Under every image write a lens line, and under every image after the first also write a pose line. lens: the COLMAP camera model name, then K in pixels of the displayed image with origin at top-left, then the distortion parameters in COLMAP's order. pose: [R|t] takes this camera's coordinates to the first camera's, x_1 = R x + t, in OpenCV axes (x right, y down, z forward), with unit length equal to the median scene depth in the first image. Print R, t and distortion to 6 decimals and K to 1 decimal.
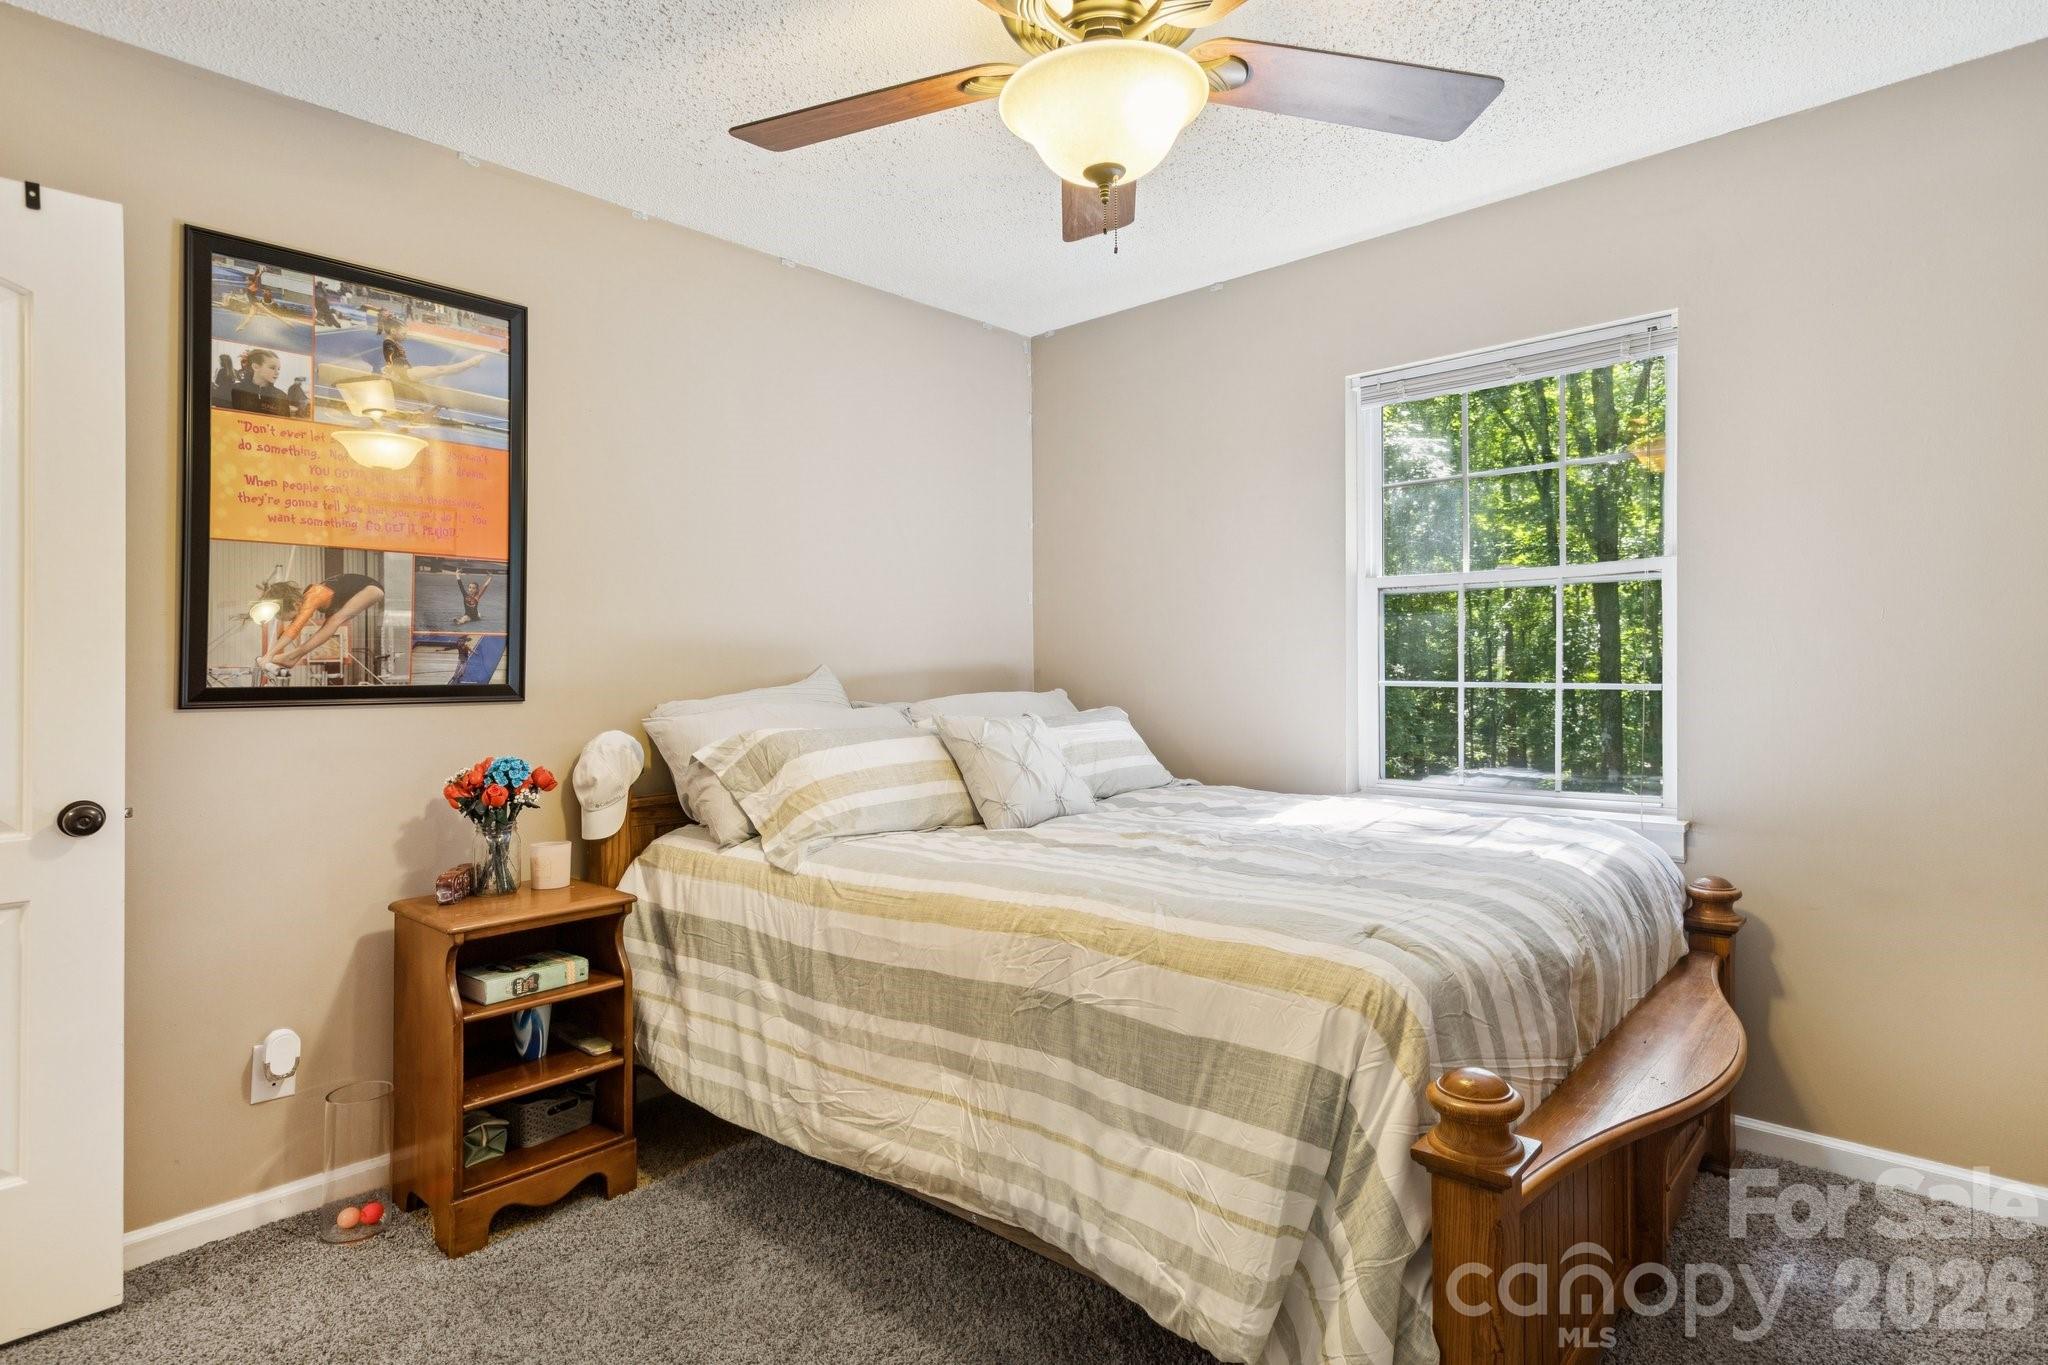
lens RADIAL K [[1075.4, 0, 1024.0], [0, 1075.4, 682.5], [0, 0, 1]] dist [-0.000270, -0.000241]
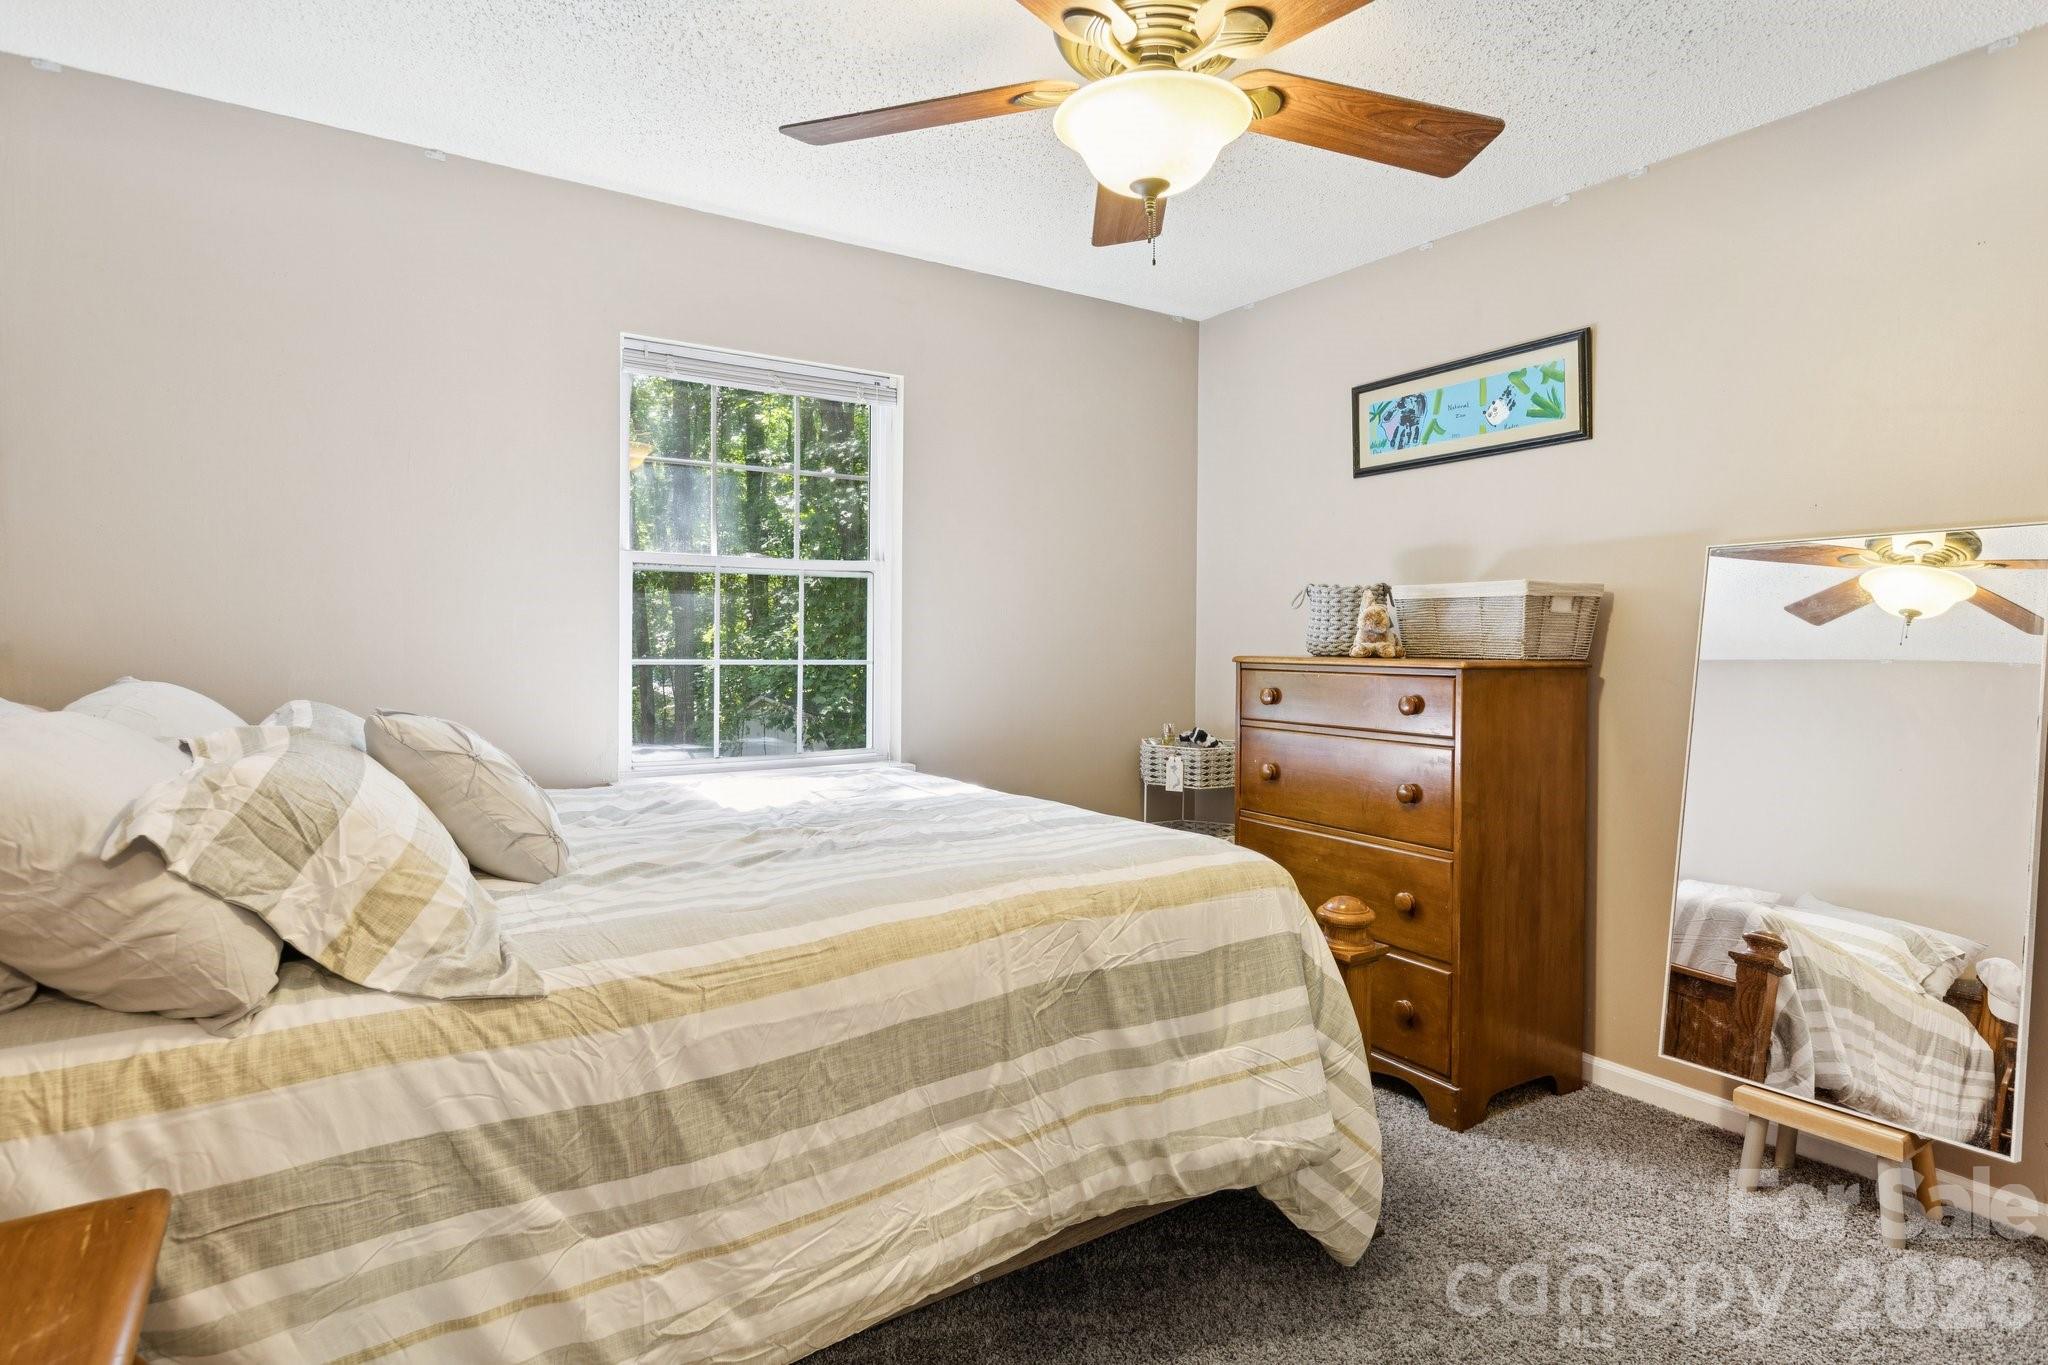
lens RADIAL K [[1057.3, 0, 1026.6], [0, 1057.3, 660.9], [0, 0, 1]] dist [-0.001292, -0.000436]
pose [[0.247387, -0.005071, 0.968903, -0.675102], [0.008940, 0.999956, 0.002951, -0.000433], [-0.968875, 0.007932, 0.247422, 0.588477]]
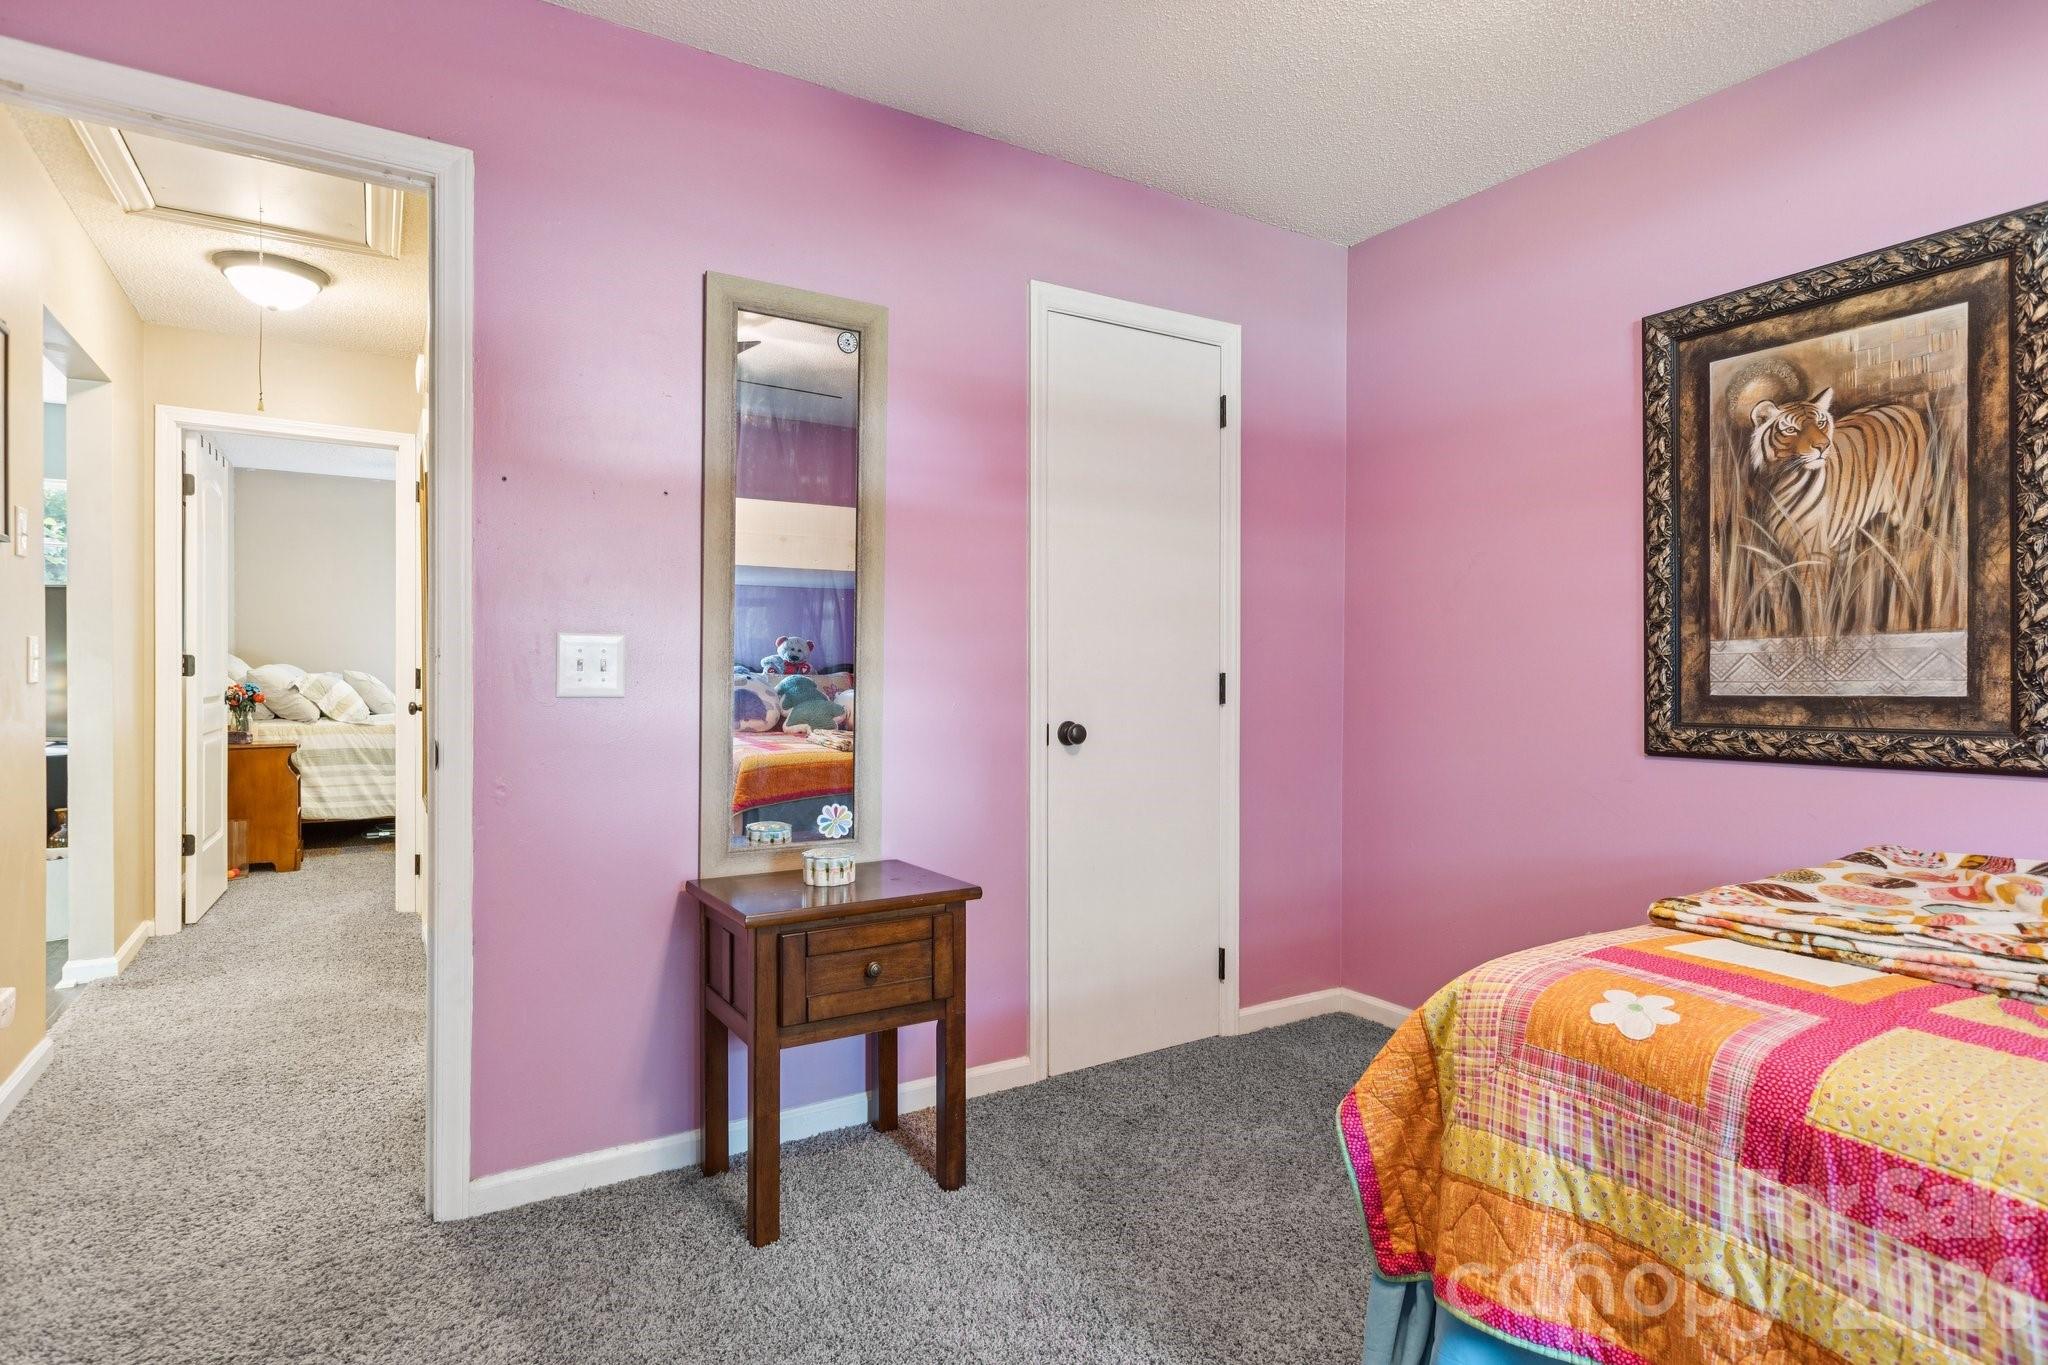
lens RADIAL K [[1075.4, 0, 1024.0], [0, 1075.4, 682.5], [0, 0, 1]] dist [-0.000270, -0.000241]
pose [[0.294428, -0.001579, 0.955672, -2.240243], [0.013697, 0.999903, -0.002568, 0.096320], [-0.955576, 0.013846, 0.294421, -1.311530]]
